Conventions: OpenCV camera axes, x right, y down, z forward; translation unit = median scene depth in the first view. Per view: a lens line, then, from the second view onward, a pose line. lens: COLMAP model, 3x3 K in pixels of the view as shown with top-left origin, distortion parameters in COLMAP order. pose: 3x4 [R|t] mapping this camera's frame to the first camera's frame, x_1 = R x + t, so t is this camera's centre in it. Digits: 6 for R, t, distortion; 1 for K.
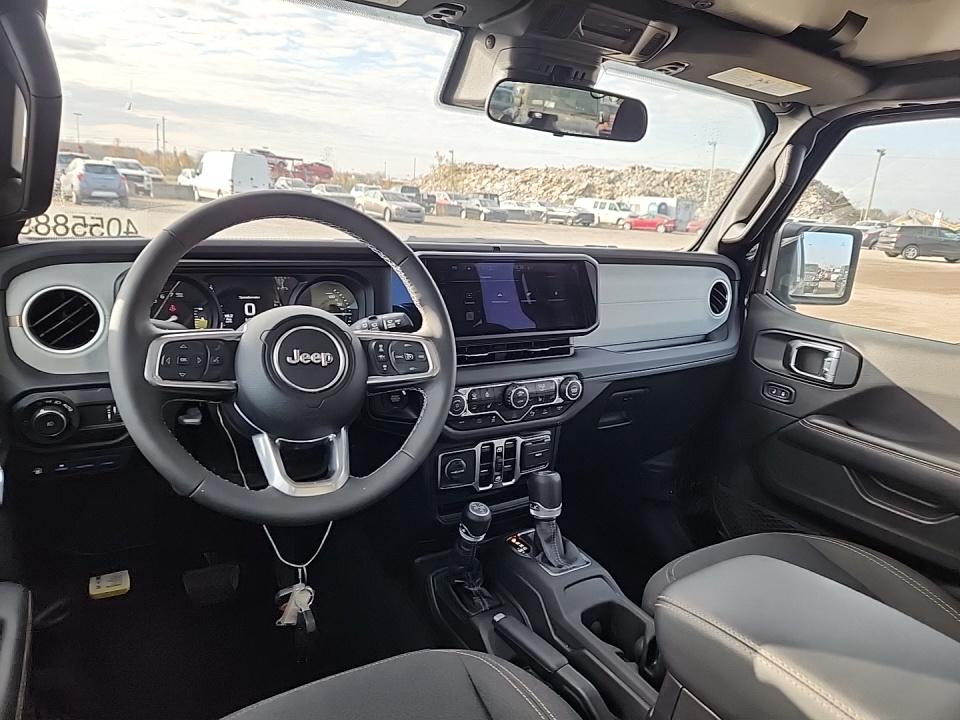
lens RADIAL K [[647.0, 0, 477.2], [0, 647.0, 339.9], [0, 0, 1]] dist [0.028624, -0.003294]
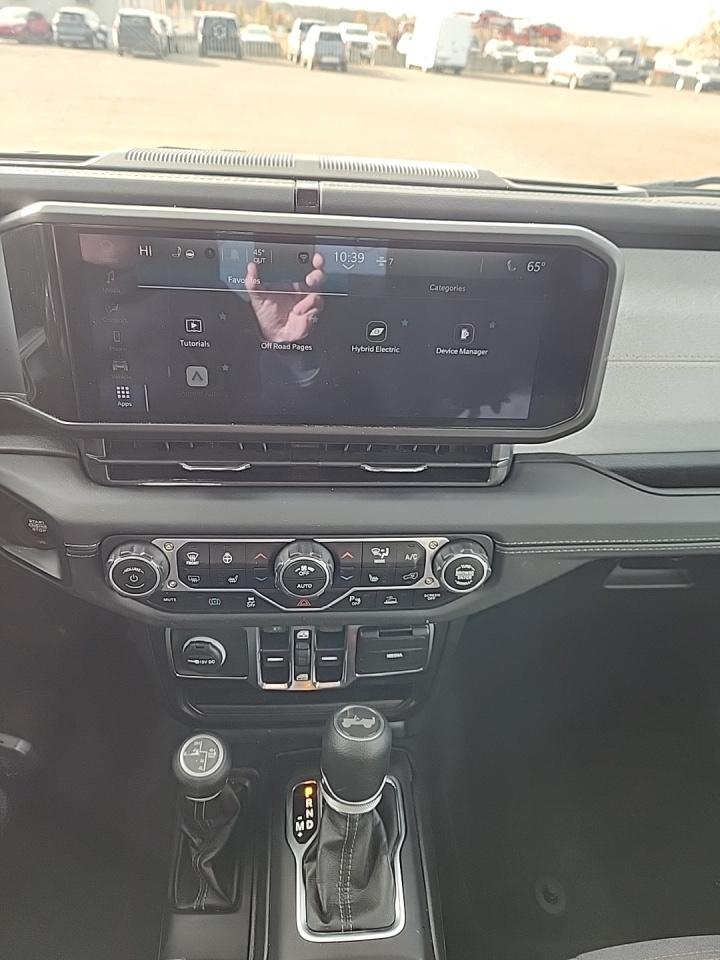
lens RADIAL K [[647.0, 0, 356.6], [0, 647.0, 474.8], [0, 0, 1]] dist [0.028624, -0.003294]
pose [[0.884471, 0.240592, -0.399784, 0.240103], [-0.090385, 0.928925, 0.359068, -0.126595], [0.457758, -0.281451, 0.843352, 0.631471]]
